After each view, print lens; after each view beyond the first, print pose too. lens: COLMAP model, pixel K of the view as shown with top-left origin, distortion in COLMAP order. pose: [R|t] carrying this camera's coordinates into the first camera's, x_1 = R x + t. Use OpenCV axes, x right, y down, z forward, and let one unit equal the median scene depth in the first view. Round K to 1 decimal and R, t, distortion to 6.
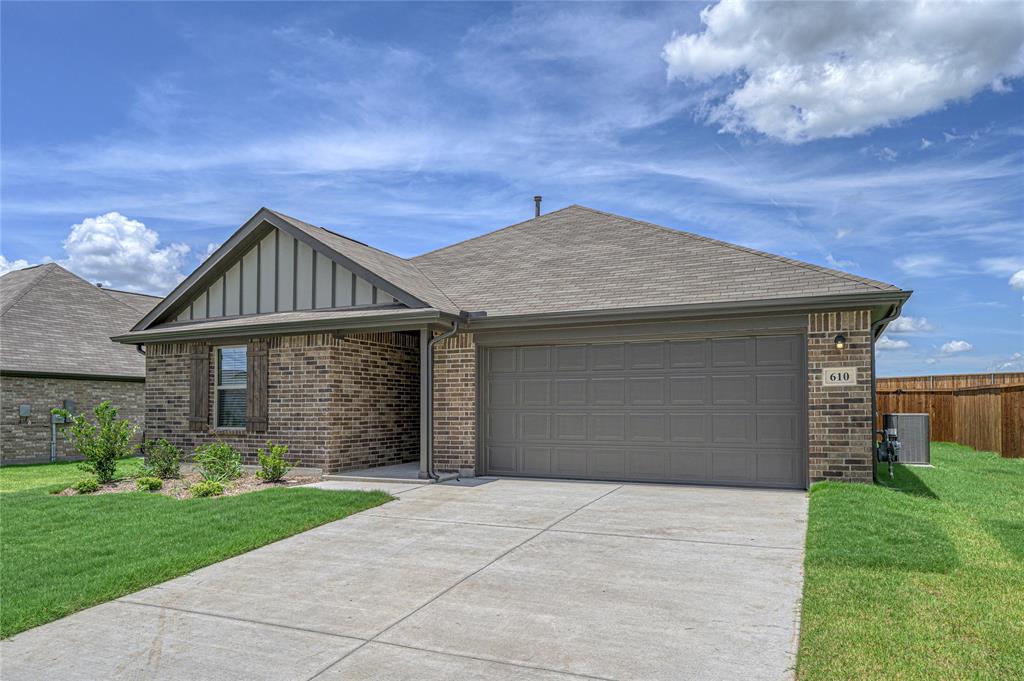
lens RADIAL K [[657.9, 0, 533.8], [0, 657.9, 393.7], [0, 0, 1]] dist [-0.004828, -0.001864]
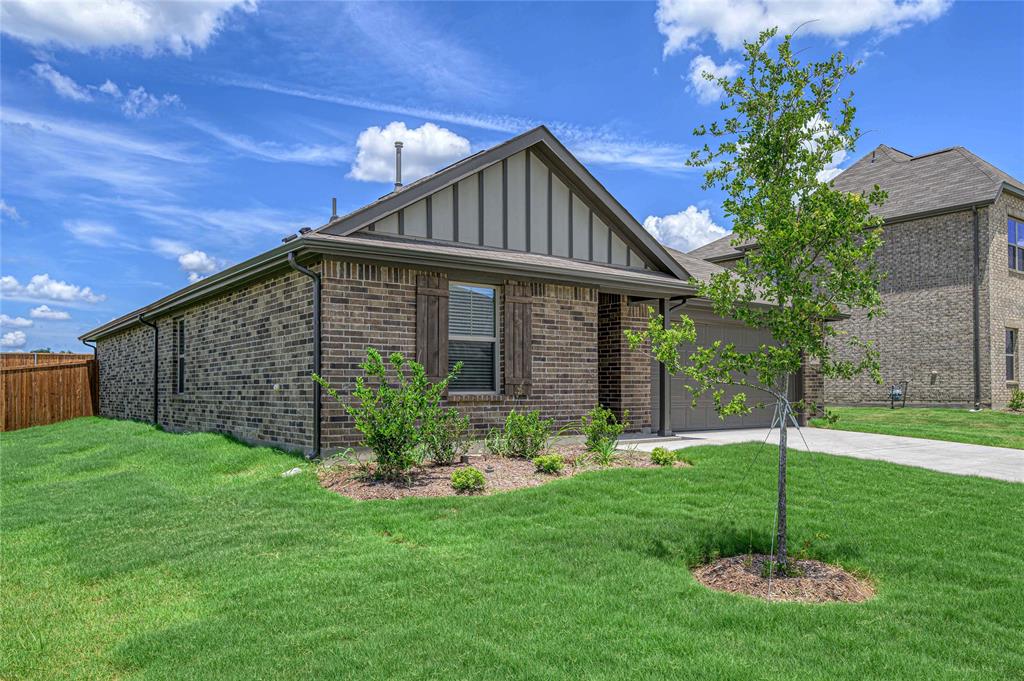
lens RADIAL K [[712.2, 0, 508.3], [0, 712.2, 379.0], [0, 0, 1]] dist [-0.003284, 0.002475]
pose [[0.505368, 0.013887, 0.862792, -1.191772], [-0.023800, 0.999714, -0.002150, 0.038879], [-0.862576, -0.019448, 0.505554, 0.572290]]
